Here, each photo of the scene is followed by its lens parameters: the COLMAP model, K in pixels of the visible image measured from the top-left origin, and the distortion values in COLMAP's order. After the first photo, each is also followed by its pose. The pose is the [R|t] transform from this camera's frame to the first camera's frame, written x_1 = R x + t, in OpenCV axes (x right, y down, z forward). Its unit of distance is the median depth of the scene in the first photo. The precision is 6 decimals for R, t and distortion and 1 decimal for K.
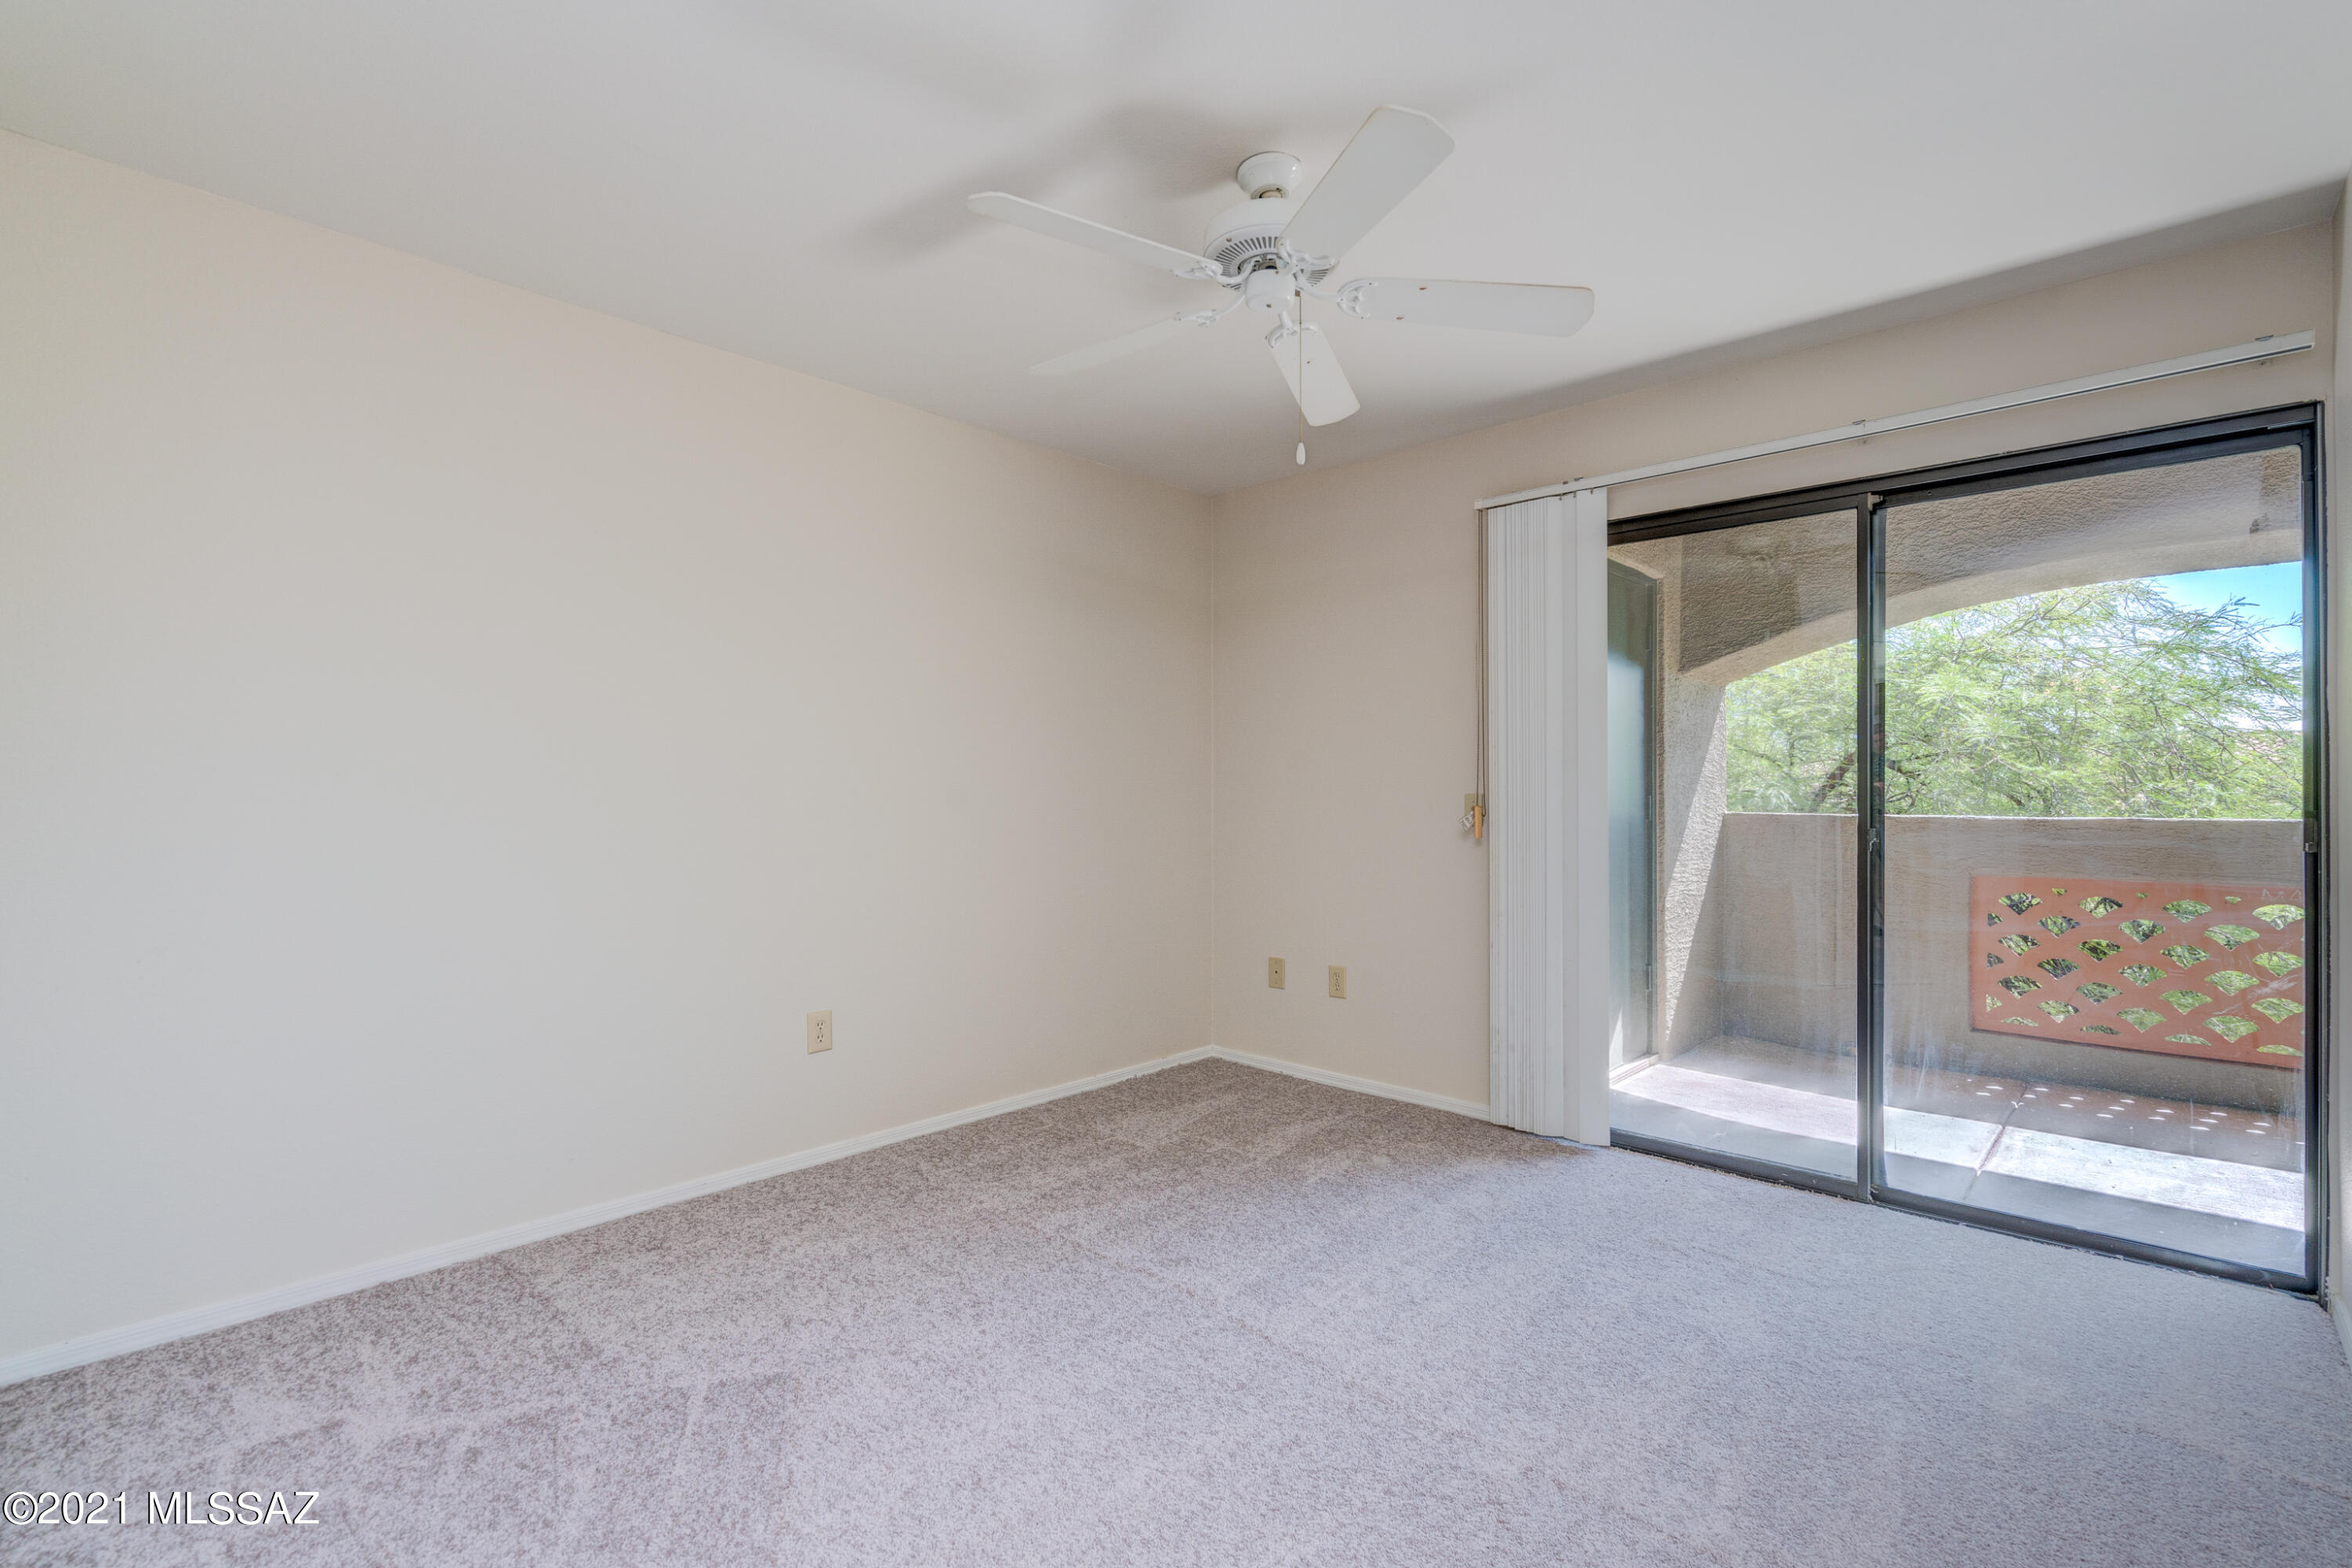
lens RADIAL K [[1065.5, 0, 1174.6], [0, 1065.5, 785.8], [0, 0, 1]] dist [-0.000108, 0.000073]
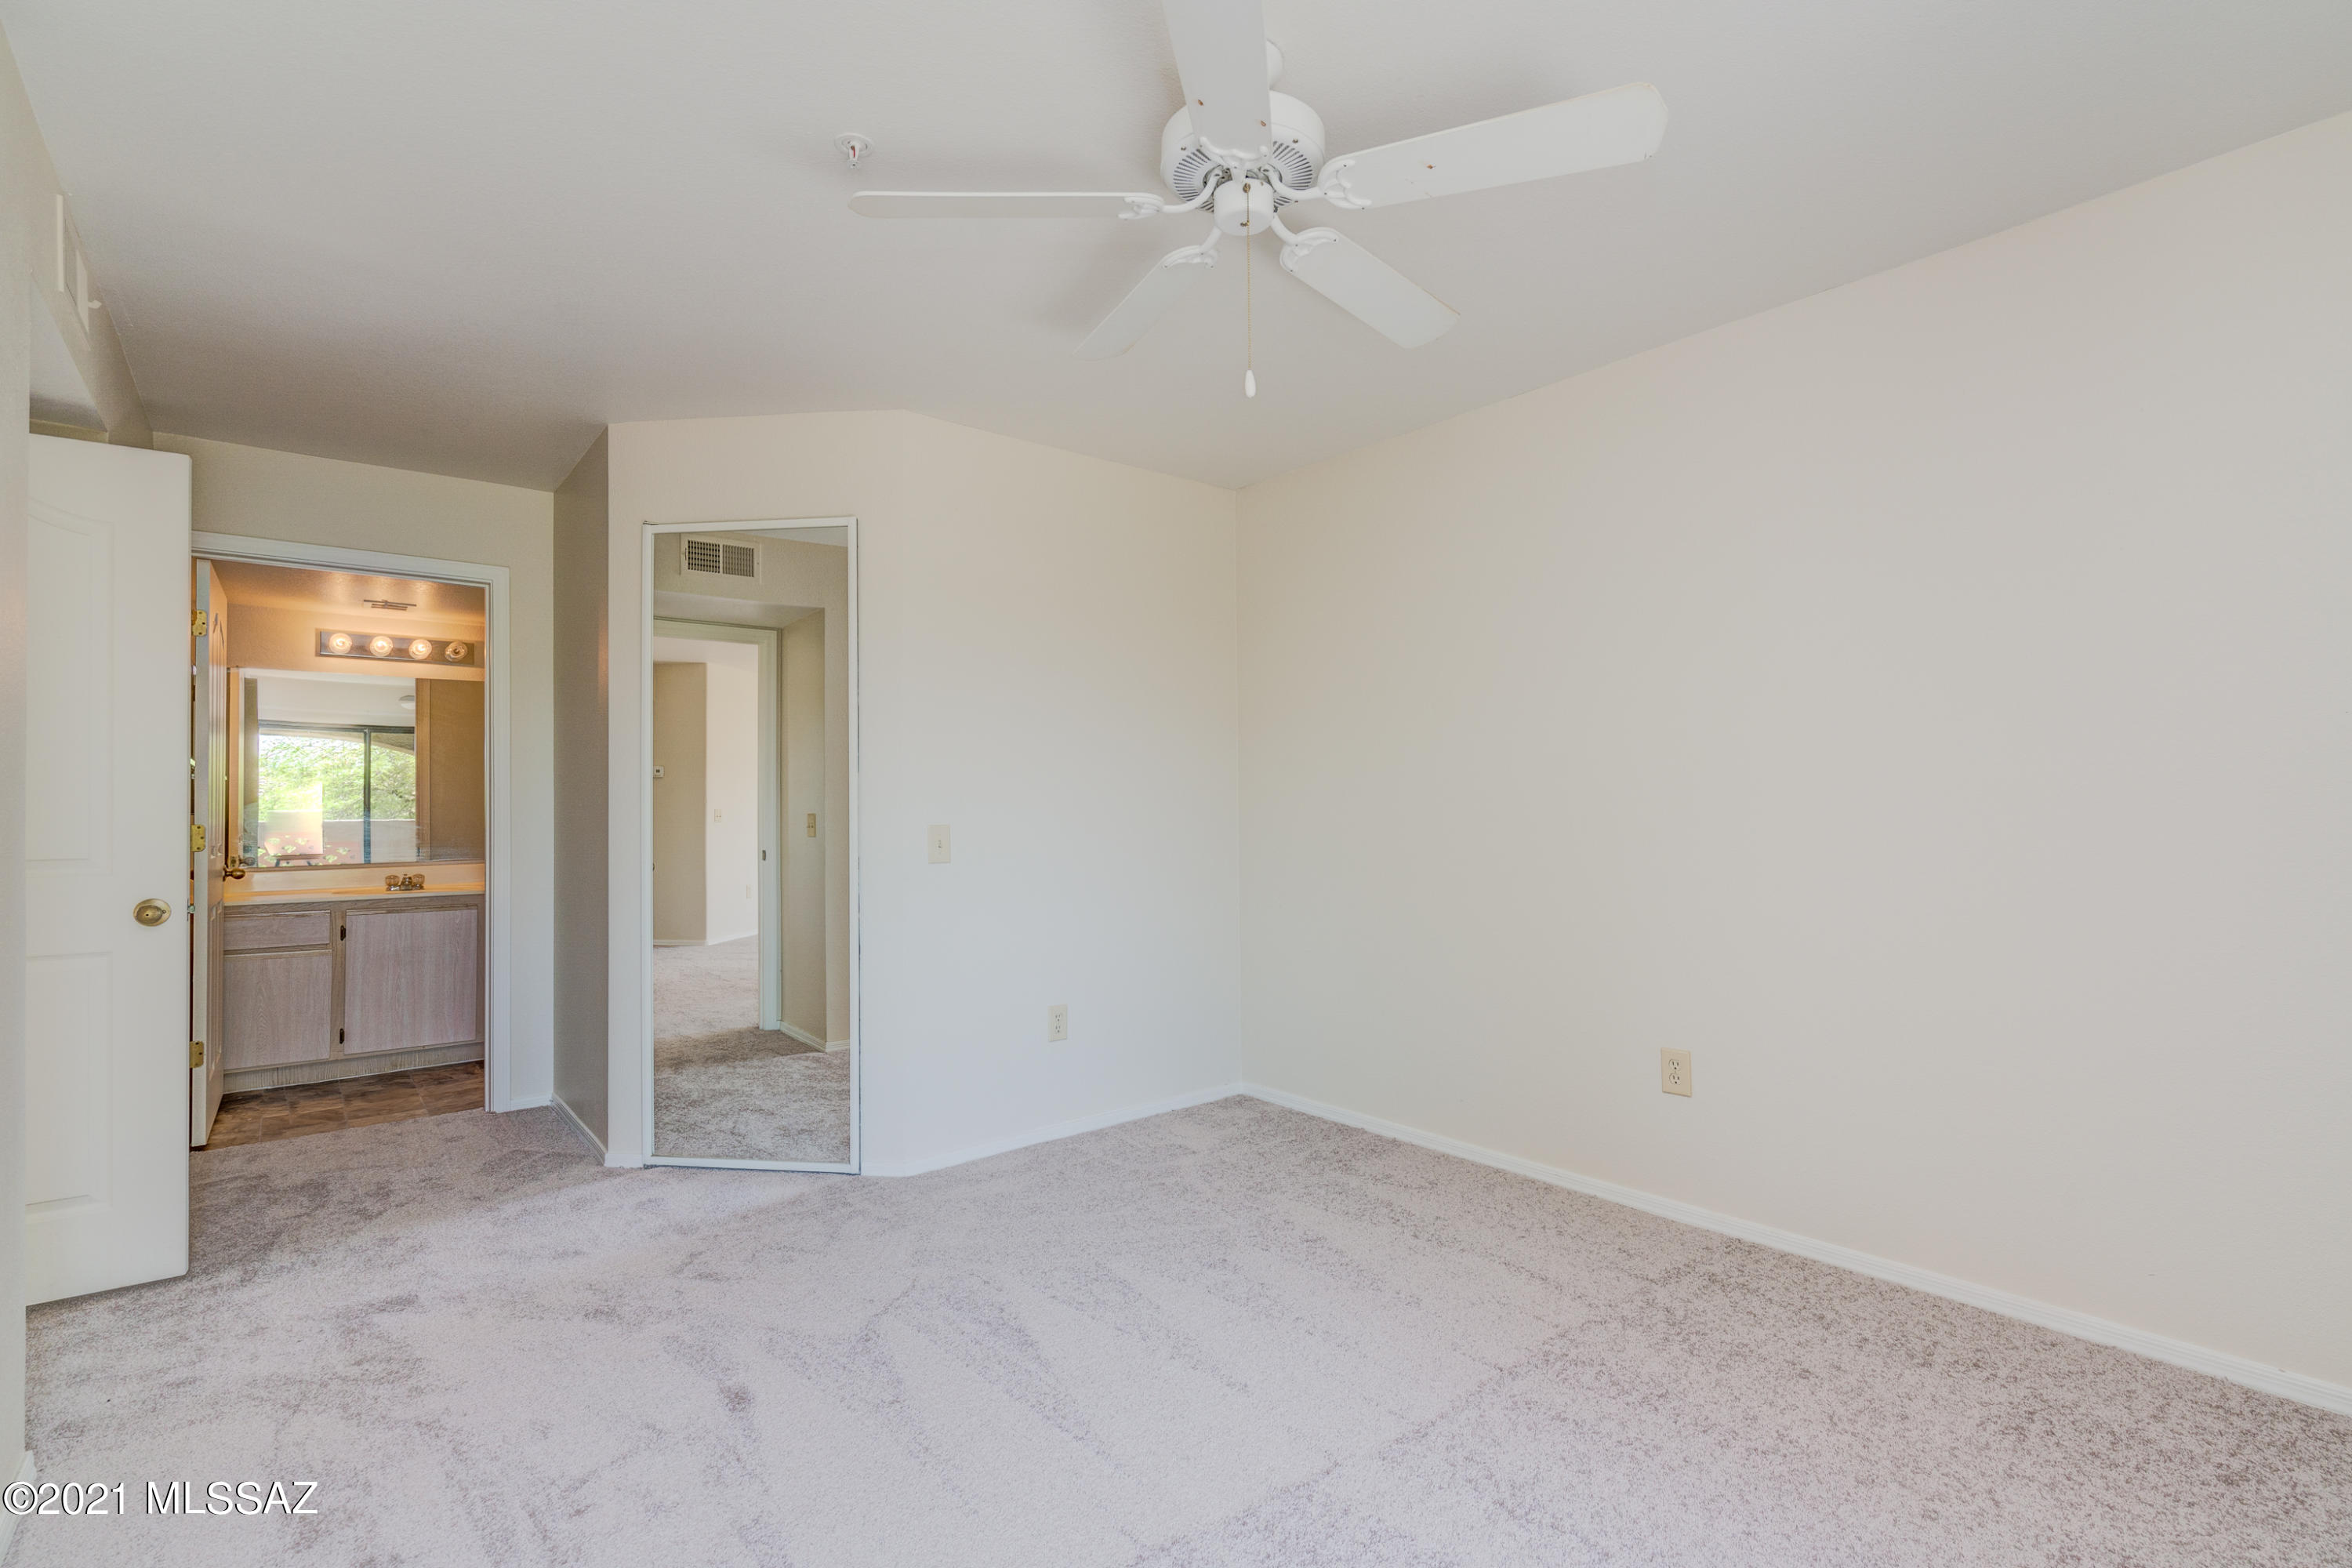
lens RADIAL K [[1065.5, 0, 1174.4], [0, 1065.5, 793.8], [0, 0, 1]] dist [-0.000108, 0.000073]
pose [[-0.090966, -0.010137, -0.995802, 0.807017], [0.002858, 0.999941, -0.010441, 0.007255], [0.995850, -0.003795, -0.090932, 0.893876]]
